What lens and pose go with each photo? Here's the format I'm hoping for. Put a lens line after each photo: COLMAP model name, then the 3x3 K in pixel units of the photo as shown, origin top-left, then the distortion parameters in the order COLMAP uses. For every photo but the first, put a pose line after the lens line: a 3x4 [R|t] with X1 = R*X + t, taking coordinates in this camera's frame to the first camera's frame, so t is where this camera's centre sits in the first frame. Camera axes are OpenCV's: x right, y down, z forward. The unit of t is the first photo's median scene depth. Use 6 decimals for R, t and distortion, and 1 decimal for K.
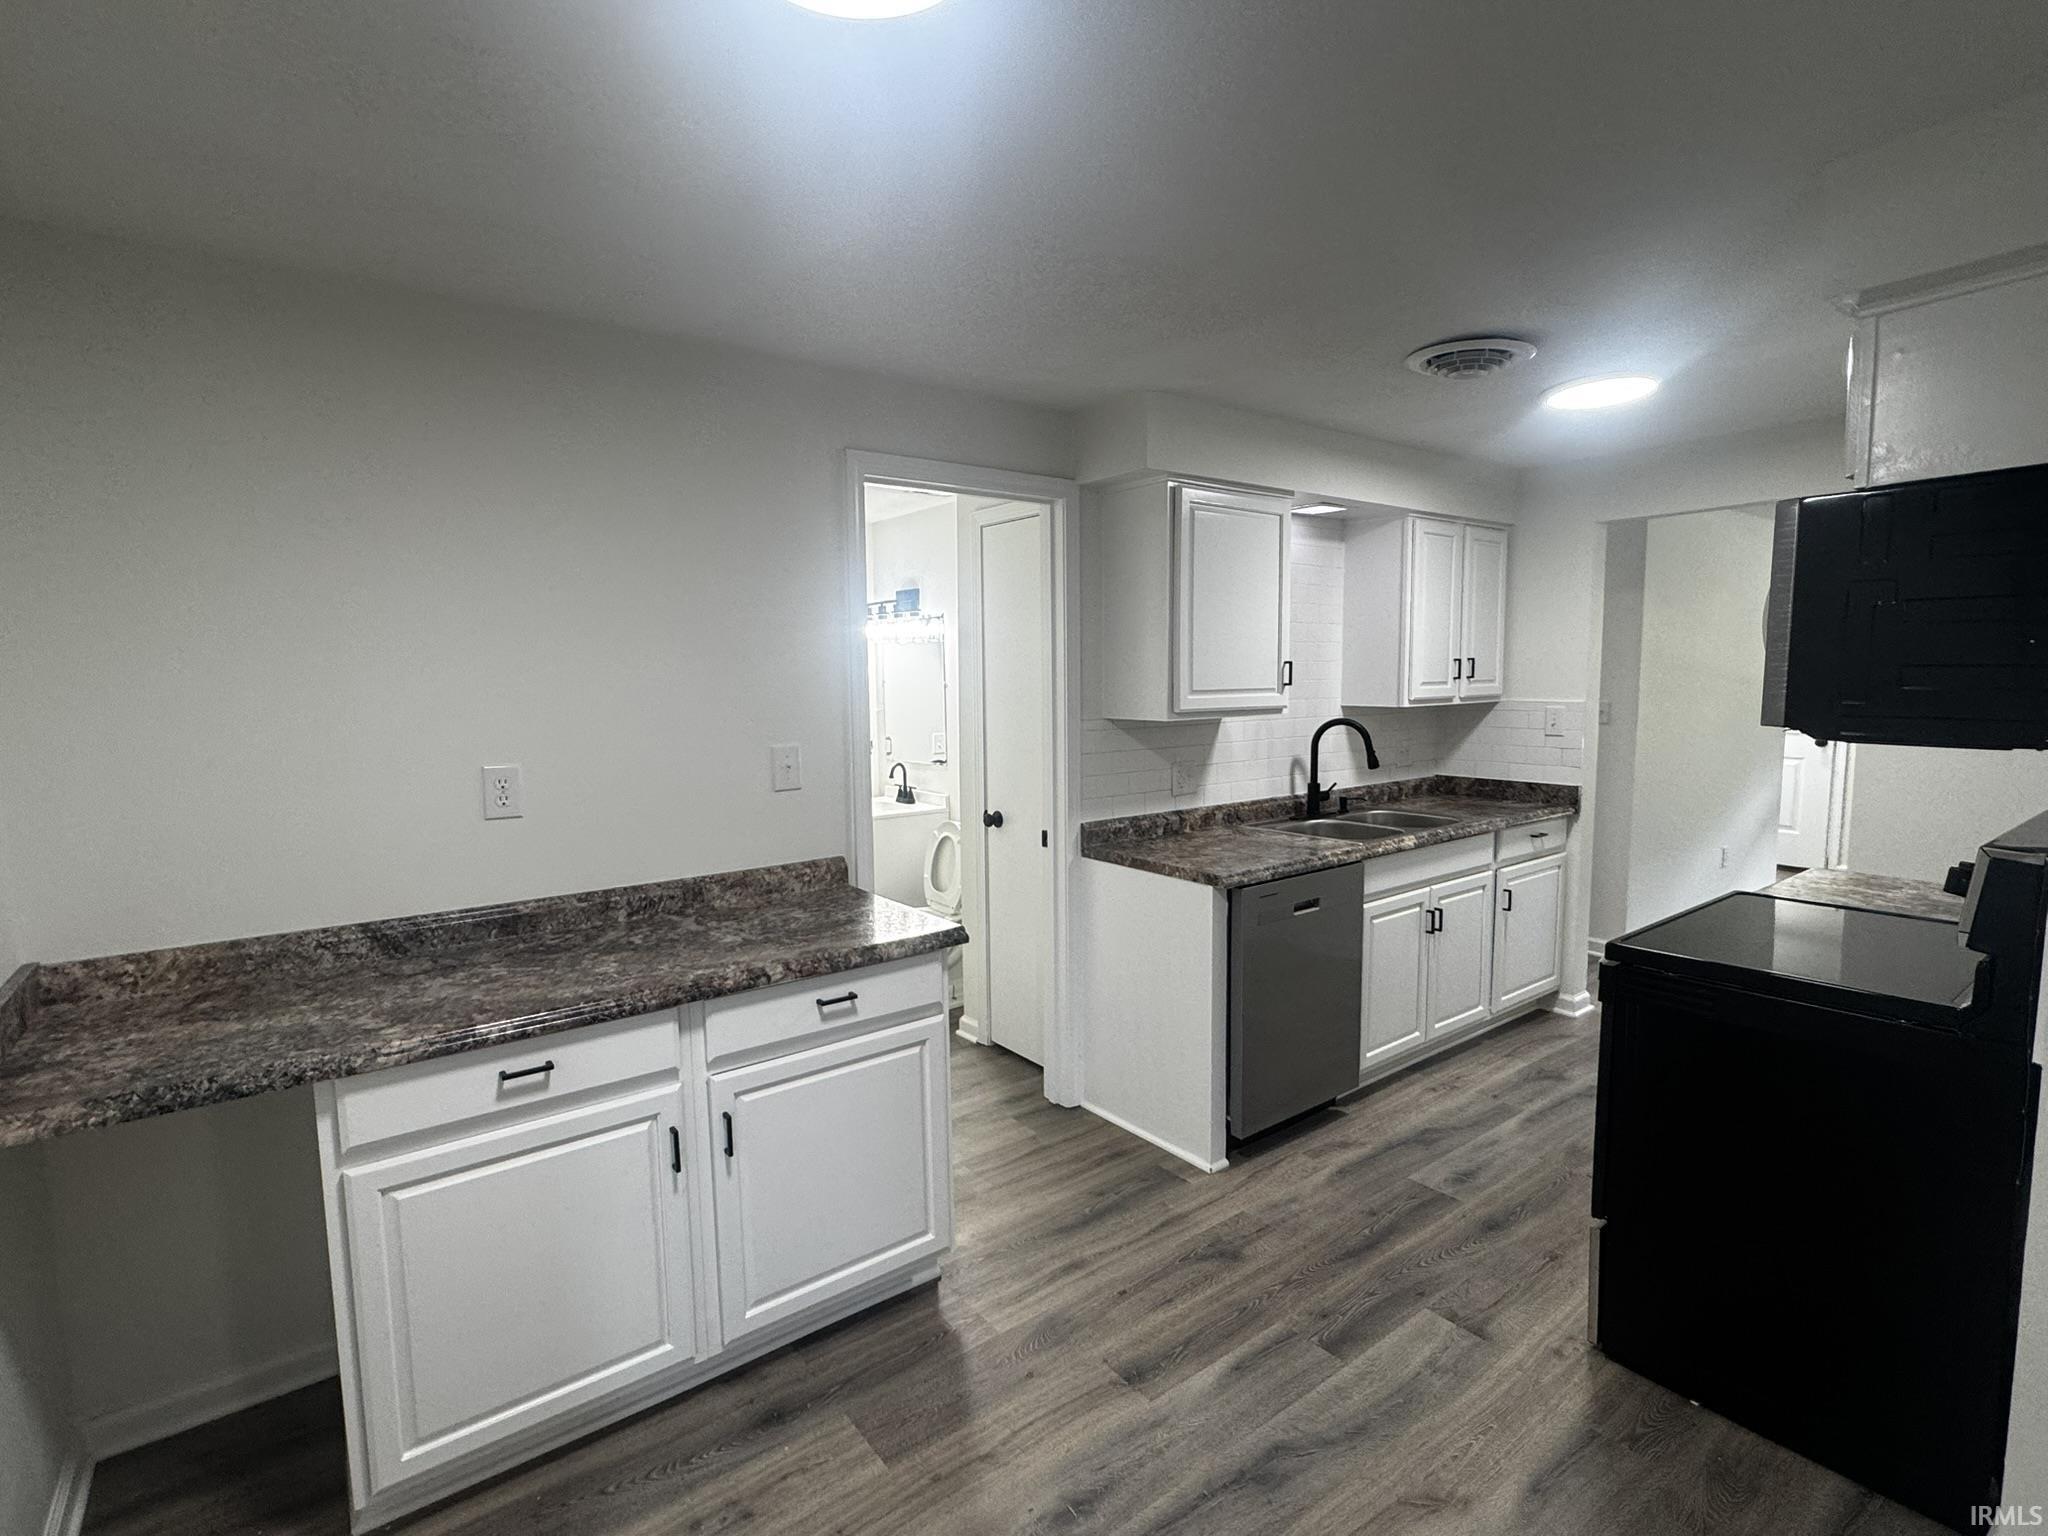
lens RADIAL K [[987.2, 0, 1019.7], [0, 987.2, 772.7], [0, 0, 1]] dist [0.004575, -0.004159]
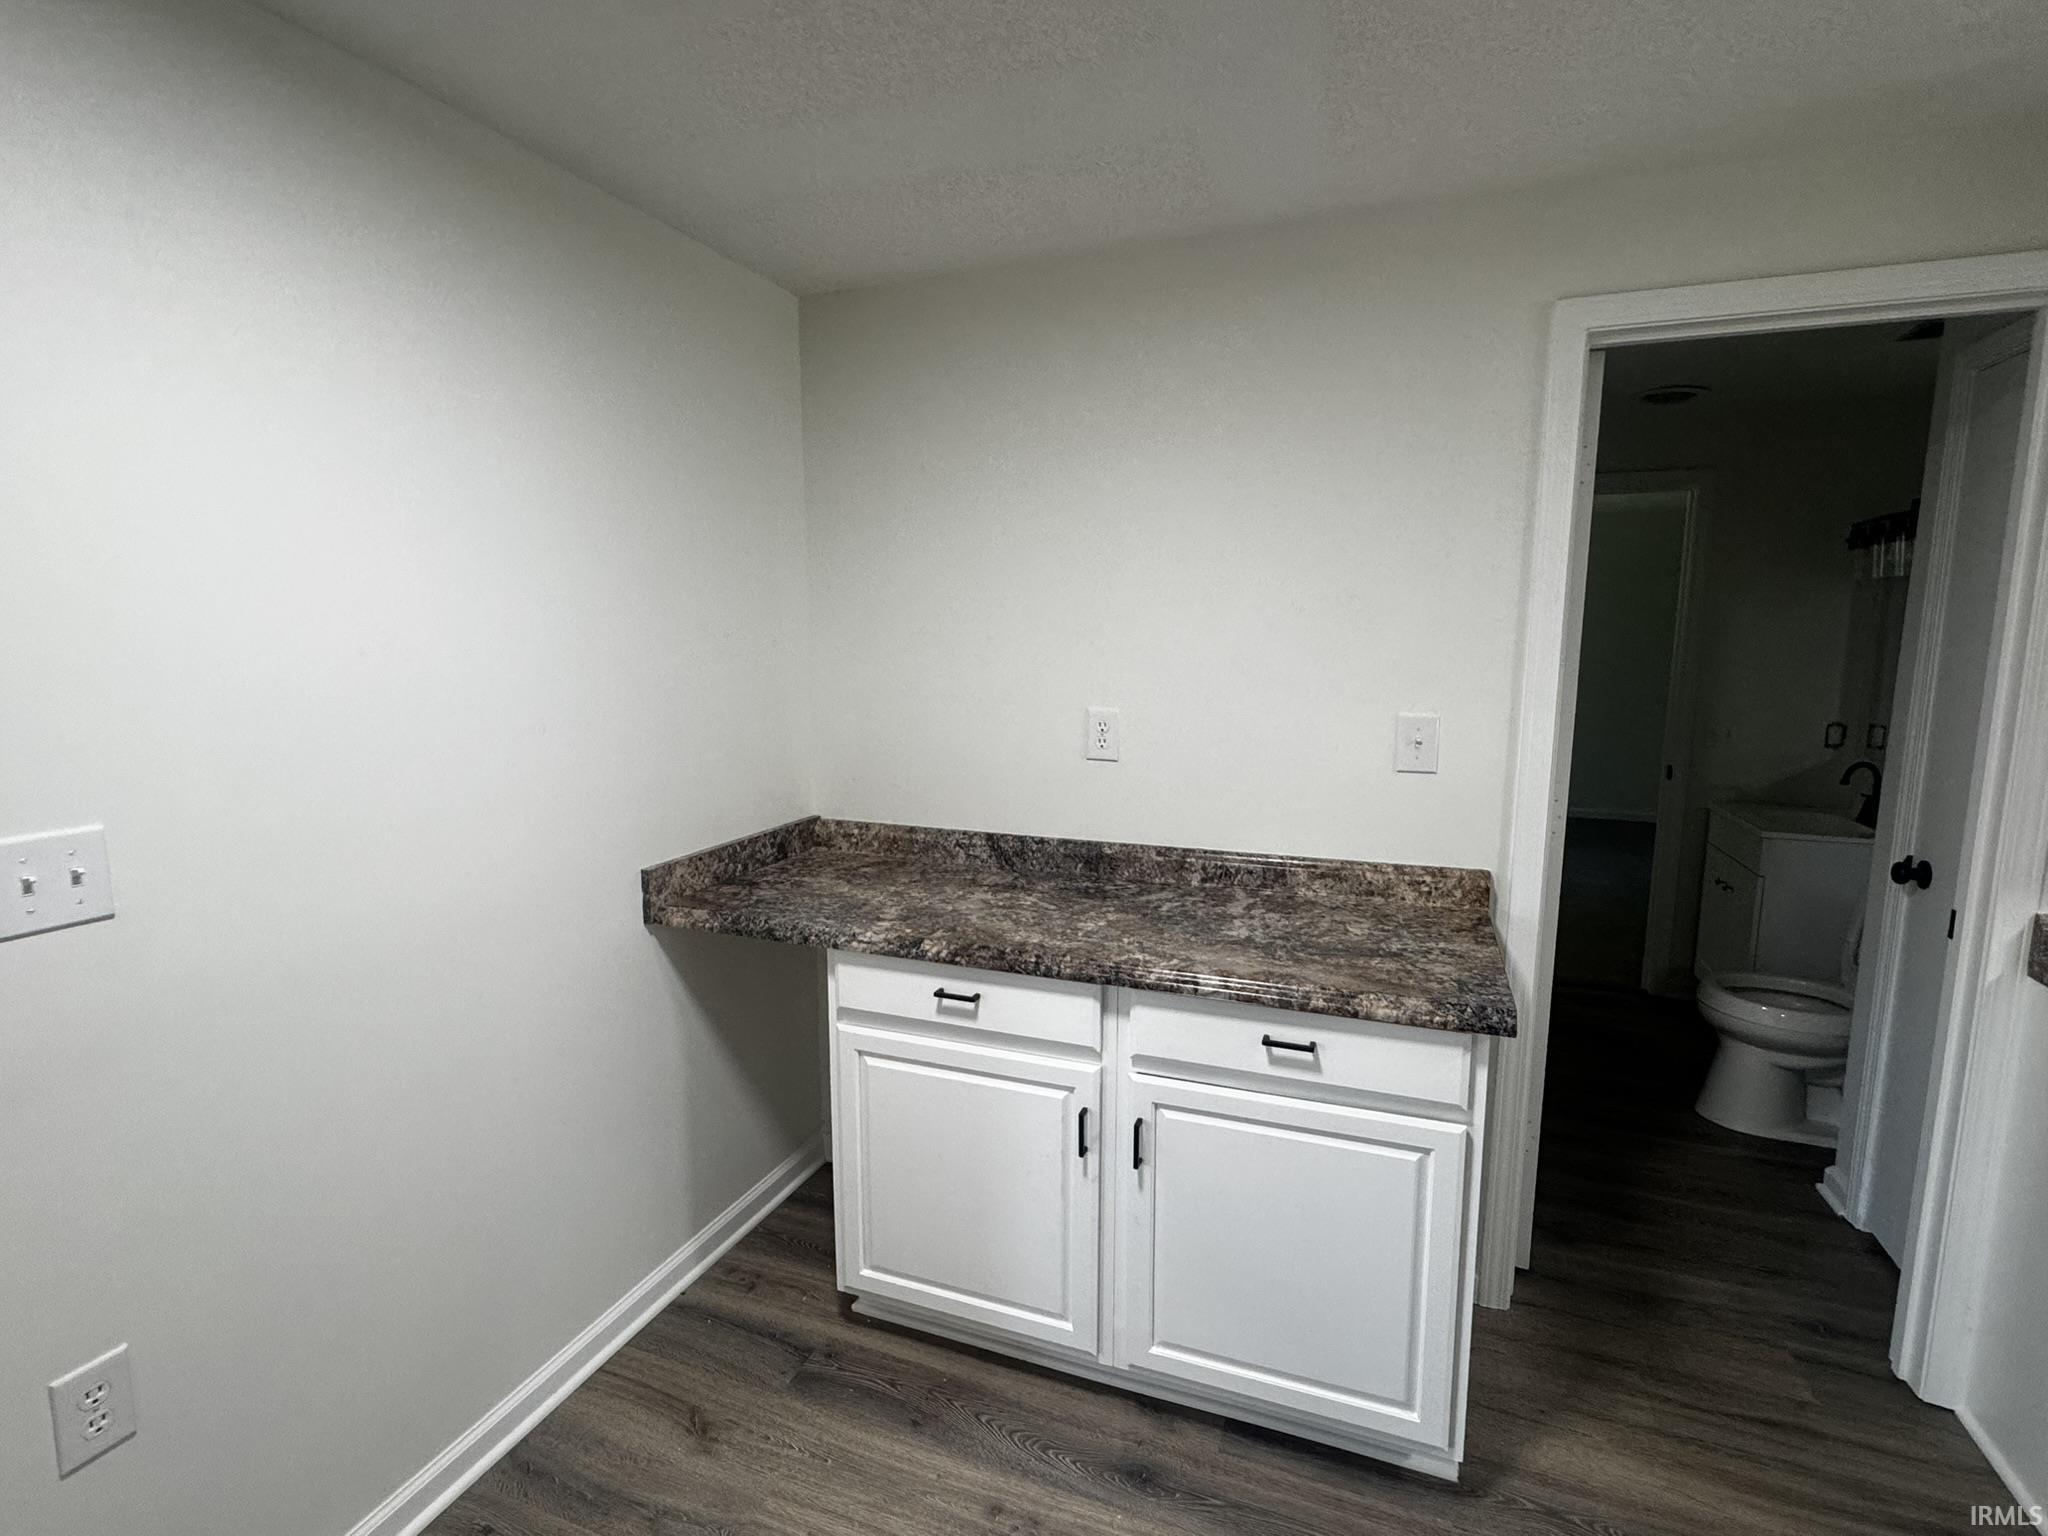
lens RADIAL K [[987.2, 0, 1017.6], [0, 987.2, 768.6], [0, 0, 1]] dist [0.004575, -0.004159]
pose [[0.526024, 0.131933, -0.840174, 0.262647], [-0.094064, 0.990859, 0.096702, -0.032148], [0.845252, 0.028163, 0.533625, 0.321997]]
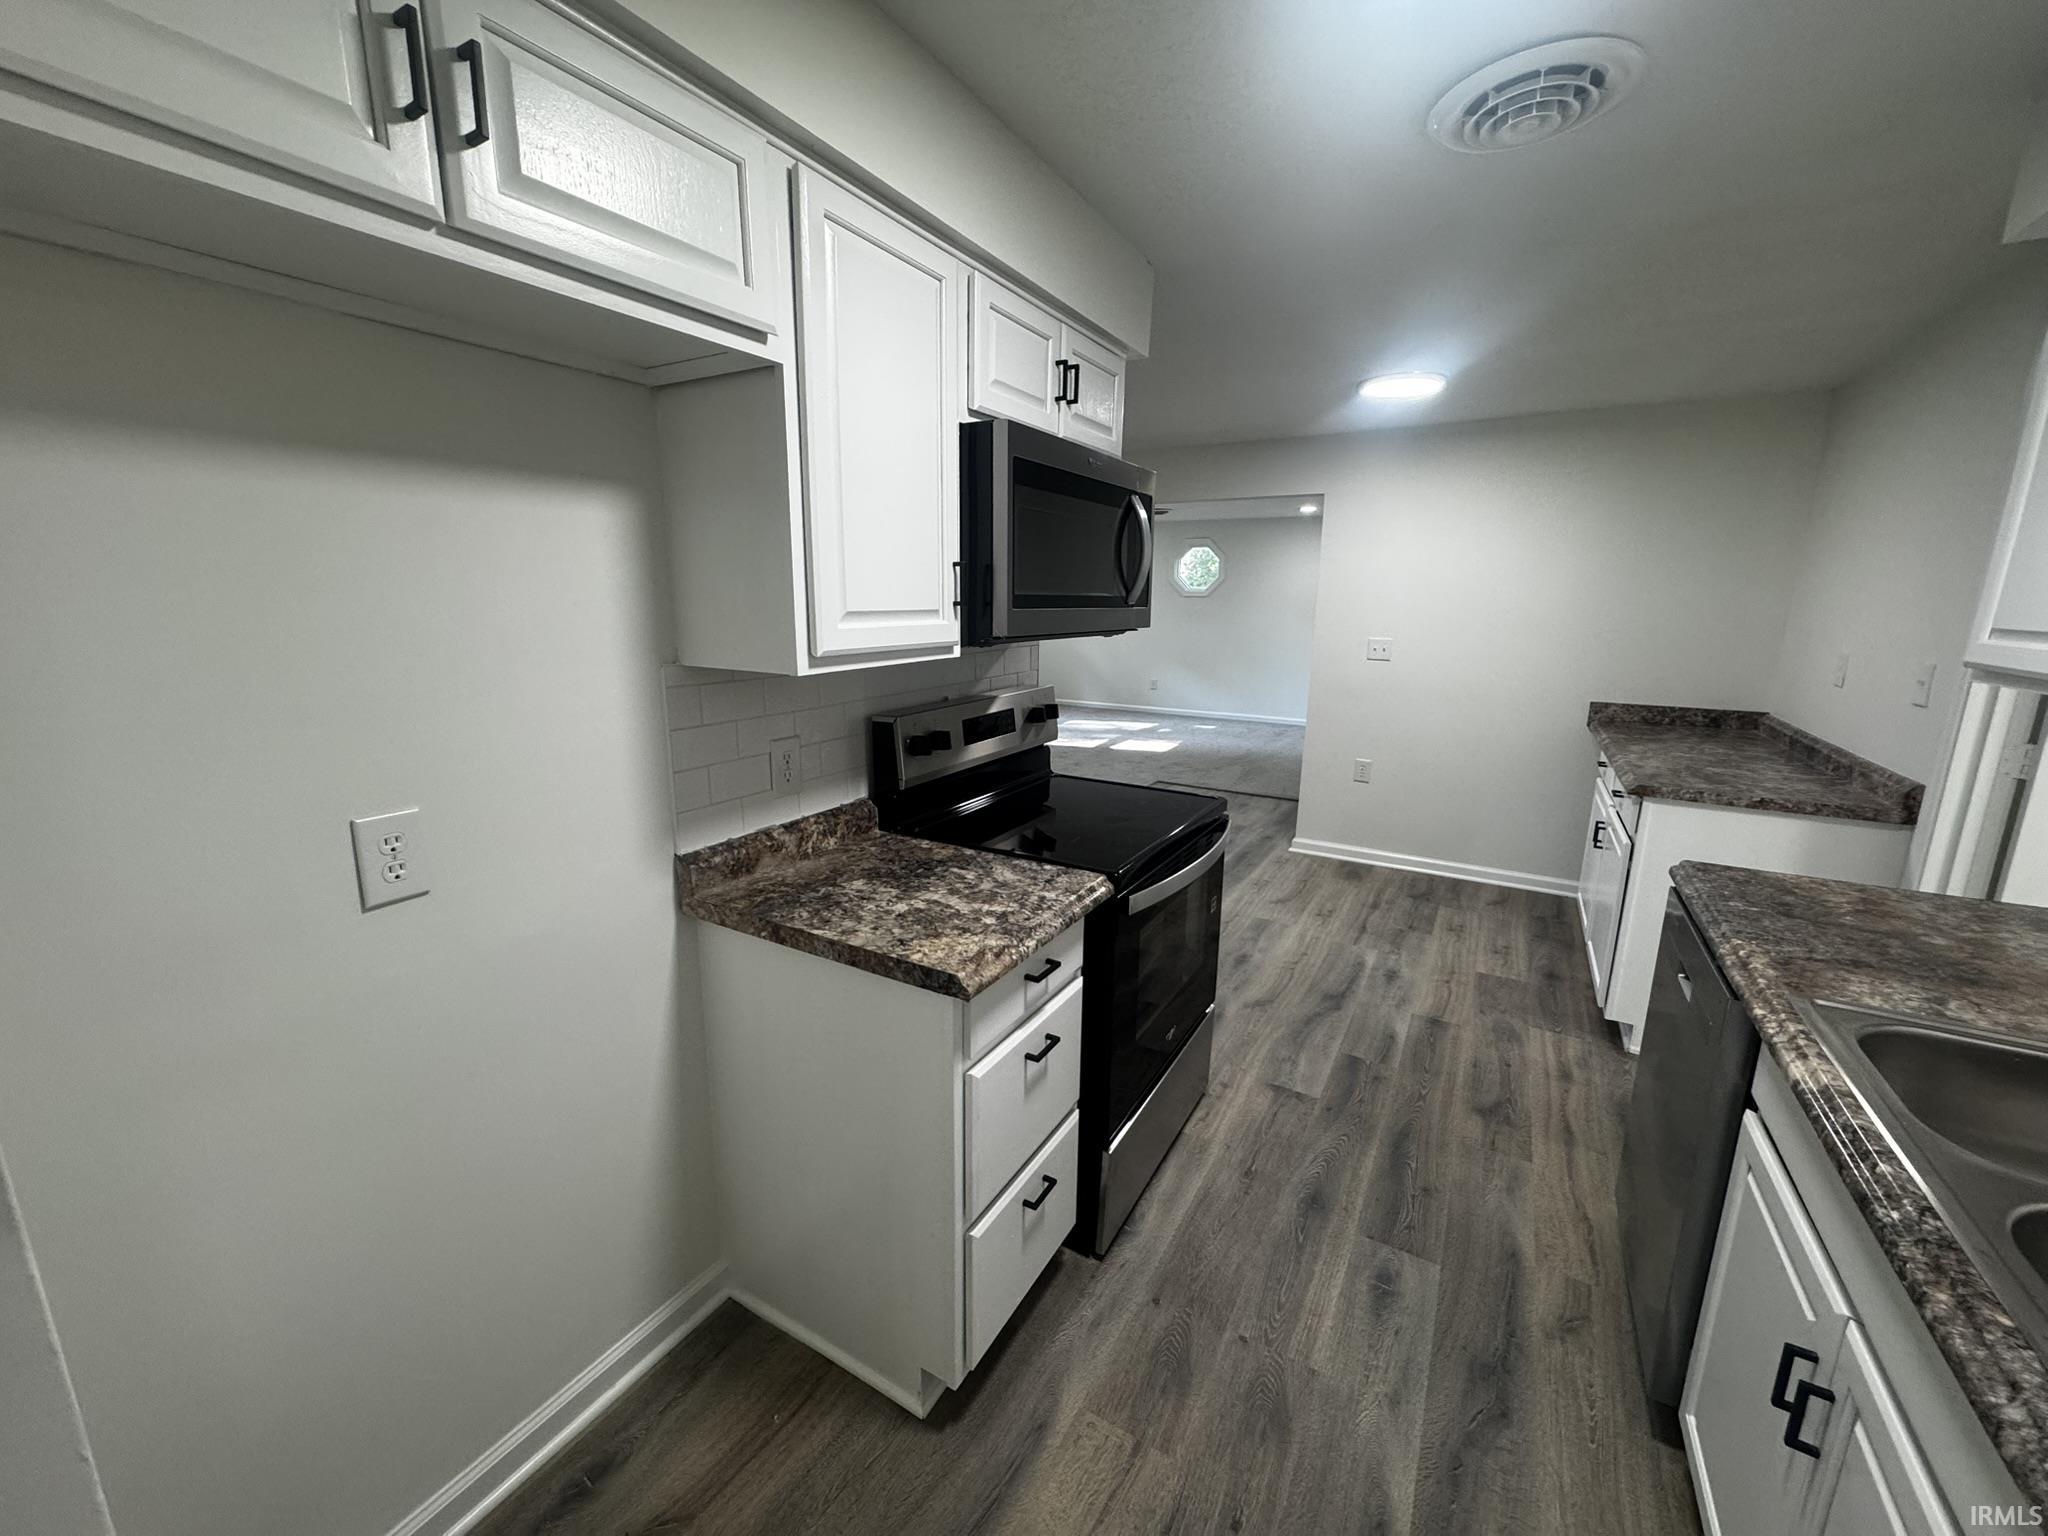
lens RADIAL K [[815.6, 0, 1018.1], [0, 815.6, 764.7], [0, 0, 1]] dist [-0.000448, 0.000113]
pose [[-0.926815, 0.079836, -0.366933, 0.983700], [-0.037855, 0.952298, 0.302813, -0.150653], [0.373605, 0.294542, -0.879582, 1.448949]]
